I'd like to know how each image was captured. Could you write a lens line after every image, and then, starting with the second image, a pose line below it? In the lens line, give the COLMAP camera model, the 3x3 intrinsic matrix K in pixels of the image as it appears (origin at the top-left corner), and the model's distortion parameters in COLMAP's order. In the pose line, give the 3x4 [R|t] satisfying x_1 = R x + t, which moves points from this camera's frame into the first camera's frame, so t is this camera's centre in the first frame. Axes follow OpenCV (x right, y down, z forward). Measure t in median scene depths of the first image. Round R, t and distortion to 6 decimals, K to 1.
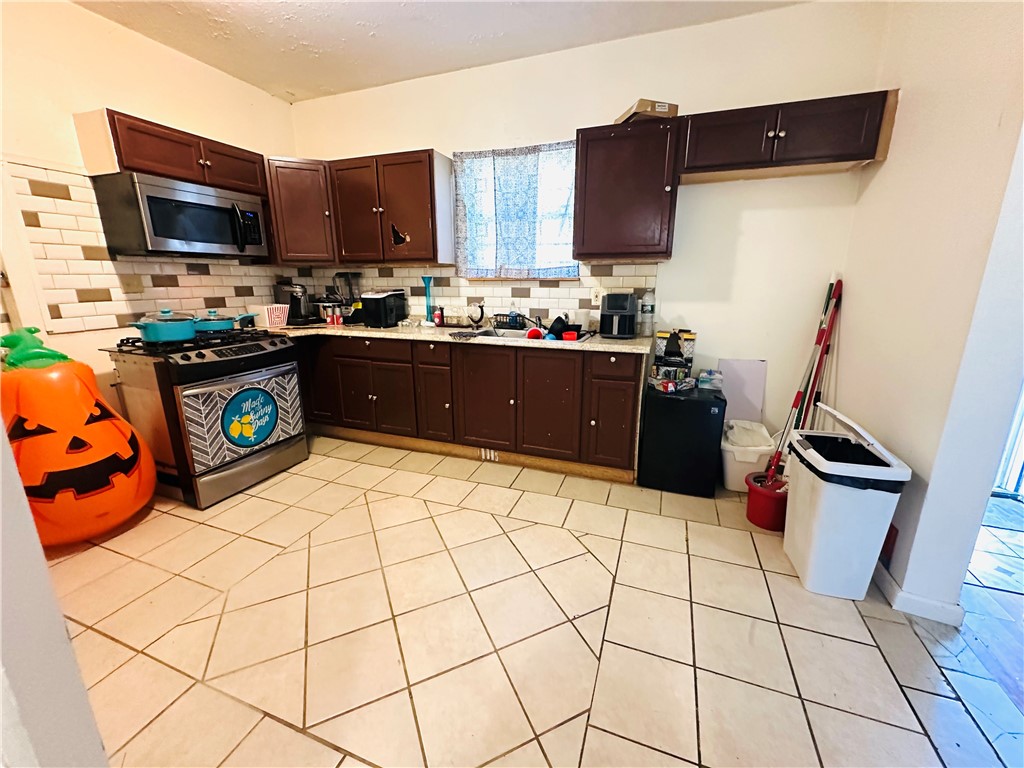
lens RADIAL K [[409.5, 0, 512.9], [0, 409.5, 382.1], [0, 0, 1]] dist [-0.000074, -0.000039]
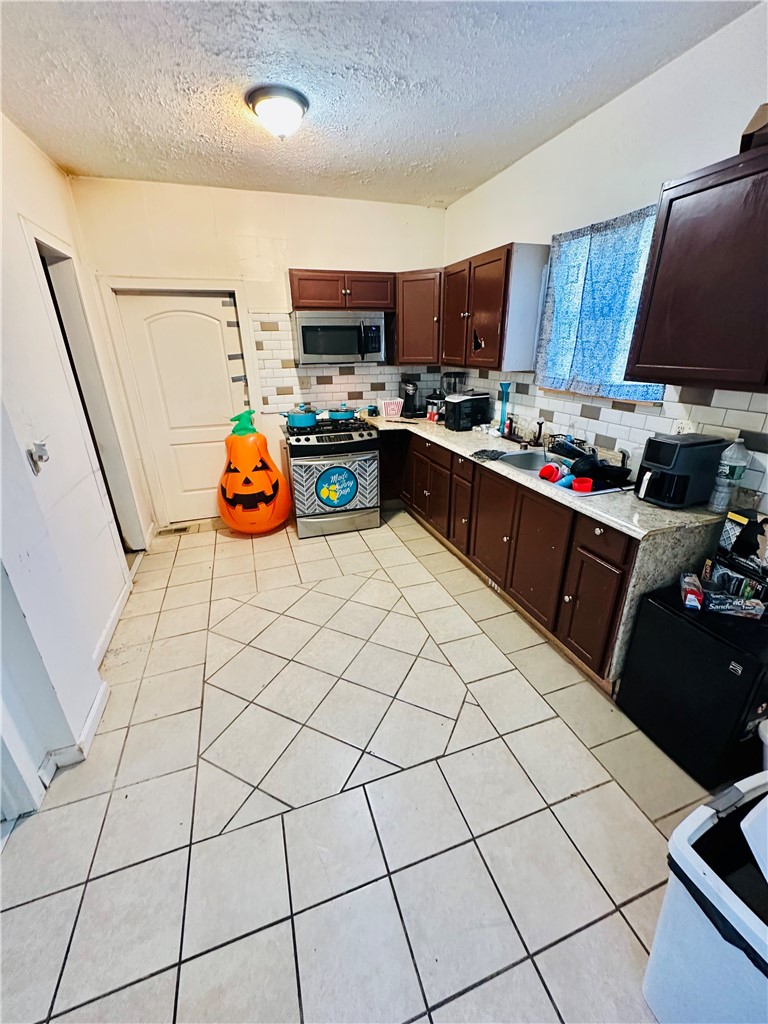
lens RADIAL K [[409.5, 0, 386.4], [0, 409.5, 512.3], [0, 0, 1]] dist [-0.000074, -0.000039]
pose [[0.636115, 0.285887, -0.716677, 0.458695], [-0.177166, 0.958128, 0.224953, -0.164472], [0.750979, -0.016125, 0.660129, 0.201877]]
